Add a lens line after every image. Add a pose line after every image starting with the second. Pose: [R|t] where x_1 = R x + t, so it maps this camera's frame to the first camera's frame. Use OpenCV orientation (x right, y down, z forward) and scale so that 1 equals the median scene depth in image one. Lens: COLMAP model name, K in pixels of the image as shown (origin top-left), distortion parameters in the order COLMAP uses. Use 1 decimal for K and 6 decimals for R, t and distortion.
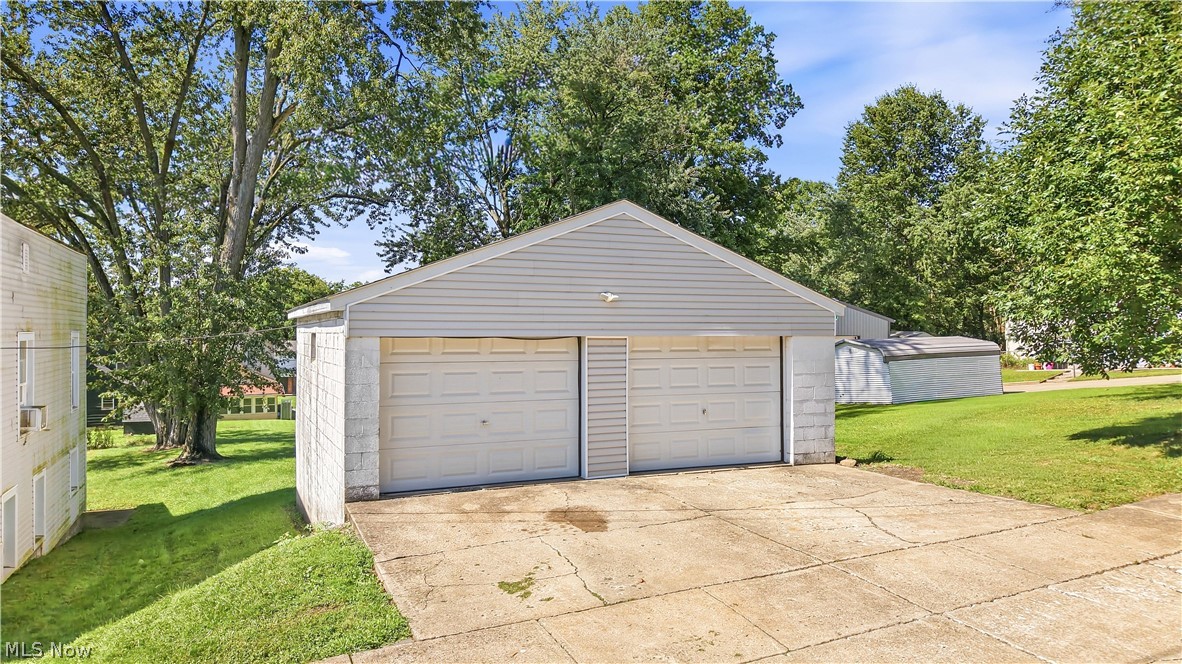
lens RADIAL K [[793.3, 0, 596.7], [0, 793.3, 331.9], [0, 0, 1]] dist [0.063057, -0.067308]
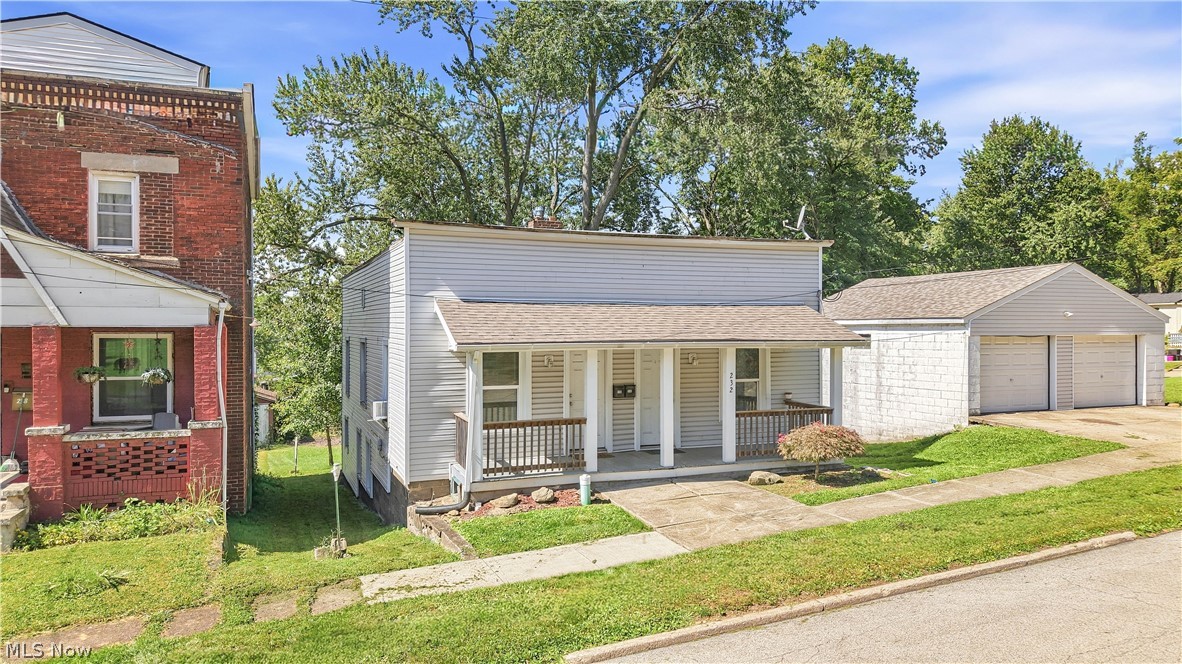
lens RADIAL K [[793.3, 0, 596.7], [0, 793.3, 331.9], [0, 0, 1]] dist [0.063057, -0.067308]
pose [[0.999892, -0.002878, -0.014389, -0.954756], [0.002942, 0.999986, 0.004489, -0.012381], [0.014376, -0.004531, 0.999886, -0.823942]]
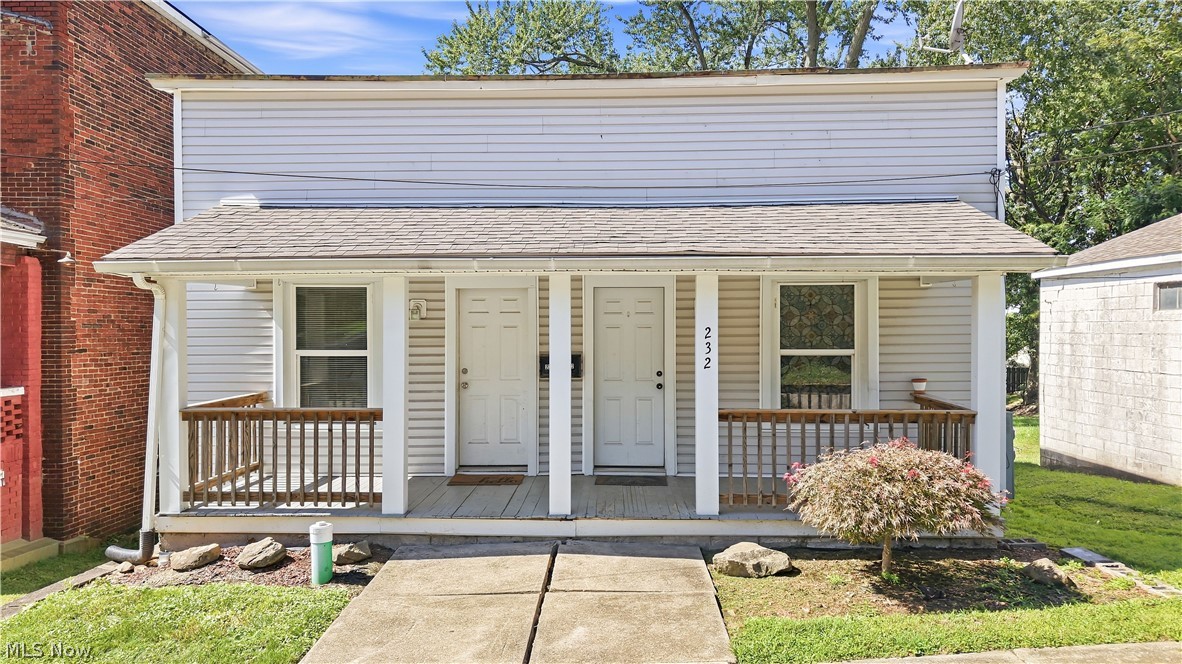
lens RADIAL K [[793.3, 0, 596.7], [0, 793.3, 331.9], [0, 0, 1]] dist [0.063057, -0.067308]
pose [[0.908709, -0.002231, -0.417423, -0.600929], [0.005209, 0.999968, 0.005995, 0.055533], [0.417397, -0.007622, 0.908692, -0.167605]]
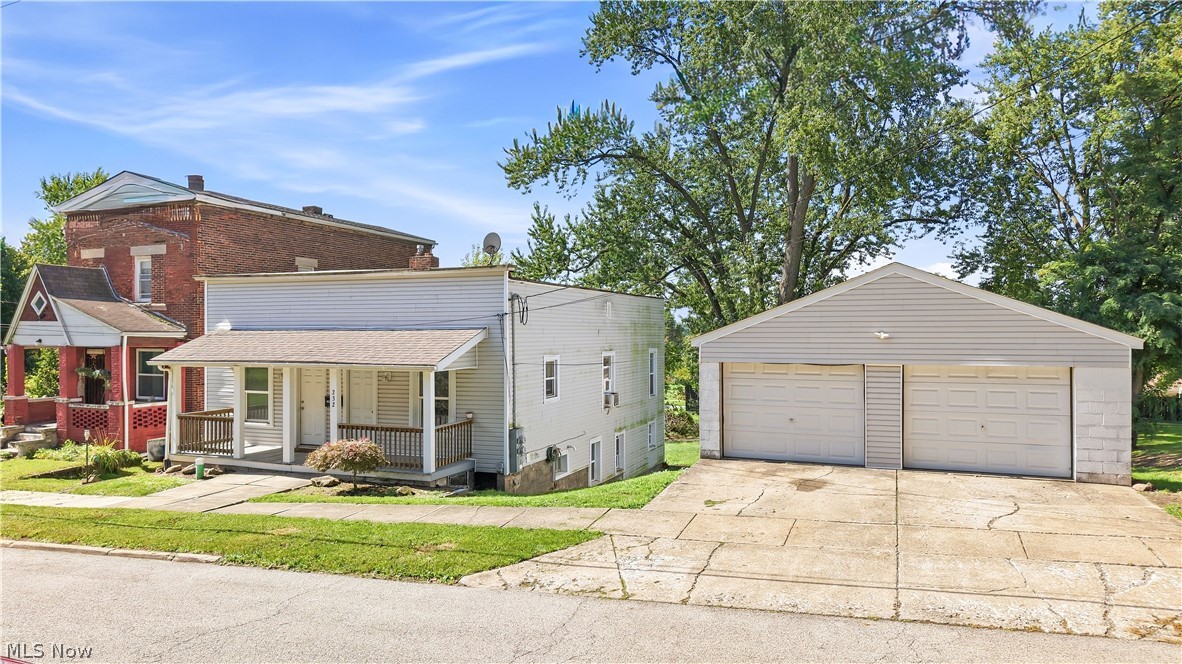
lens RADIAL K [[793.3, 0, 596.7], [0, 793.3, 331.9], [0, 0, 1]] dist [0.063057, -0.067308]
pose [[0.701375, -0.002659, -0.712787, 0.575879], [0.002444, 0.999996, -0.001326, -0.044269], [0.712788, -0.000812, 0.701379, -0.276608]]
